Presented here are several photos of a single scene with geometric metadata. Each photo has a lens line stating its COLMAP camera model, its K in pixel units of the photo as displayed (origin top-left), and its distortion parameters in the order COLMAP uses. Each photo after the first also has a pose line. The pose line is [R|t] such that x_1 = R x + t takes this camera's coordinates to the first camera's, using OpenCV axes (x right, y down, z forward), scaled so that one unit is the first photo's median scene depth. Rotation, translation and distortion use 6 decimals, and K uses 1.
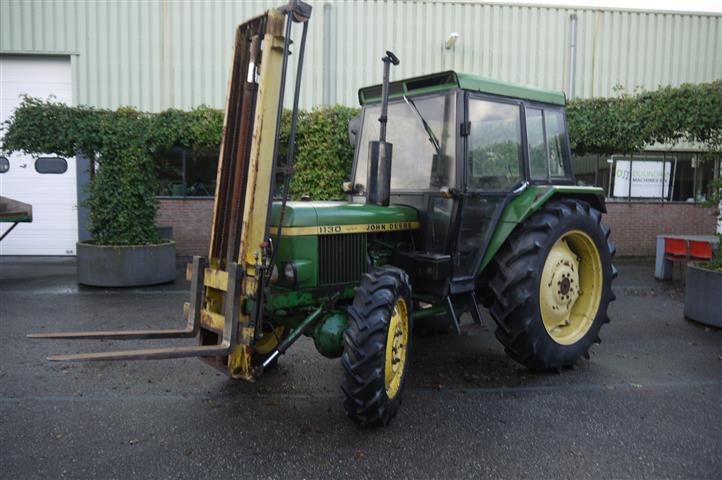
lens RADIAL K [[596.2, 0, 361.0], [0, 596.2, 240.0], [0, 0, 1]] dist [-0.047227, 0.005663]
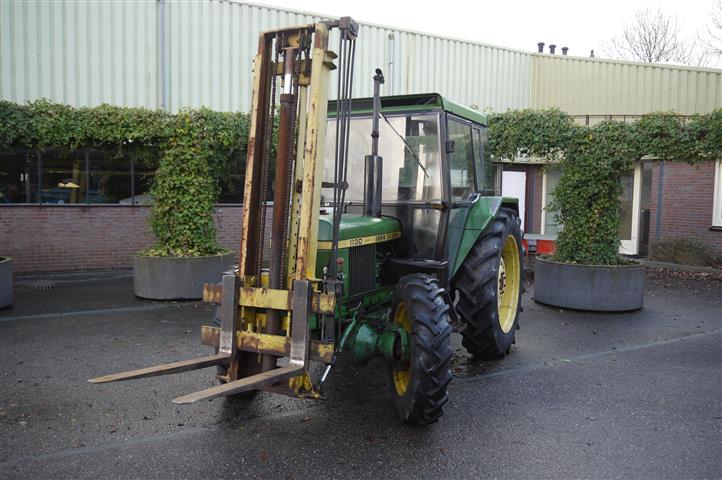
lens RADIAL K [[596.2, 0, 361.0], [0, 596.2, 240.0], [0, 0, 1]] dist [-0.047227, 0.005663]
pose [[0.911711, -0.032243, 0.409564, -0.416039], [0.032854, 0.999445, 0.005547, -0.023578], [-0.409515, 0.008399, 0.912265, 0.052476]]
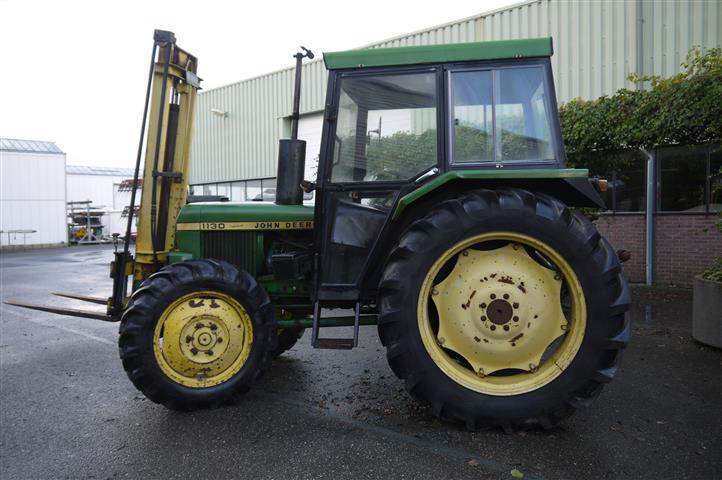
lens RADIAL K [[596.2, 0, 361.0], [0, 596.2, 240.0], [0, 0, 1]] dist [-0.047227, 0.005663]
pose [[0.650533, 0.009792, -0.759415, 0.843797], [-0.048536, 0.998409, -0.028703, 0.023159], [0.757926, 0.055531, 0.649973, 0.451407]]
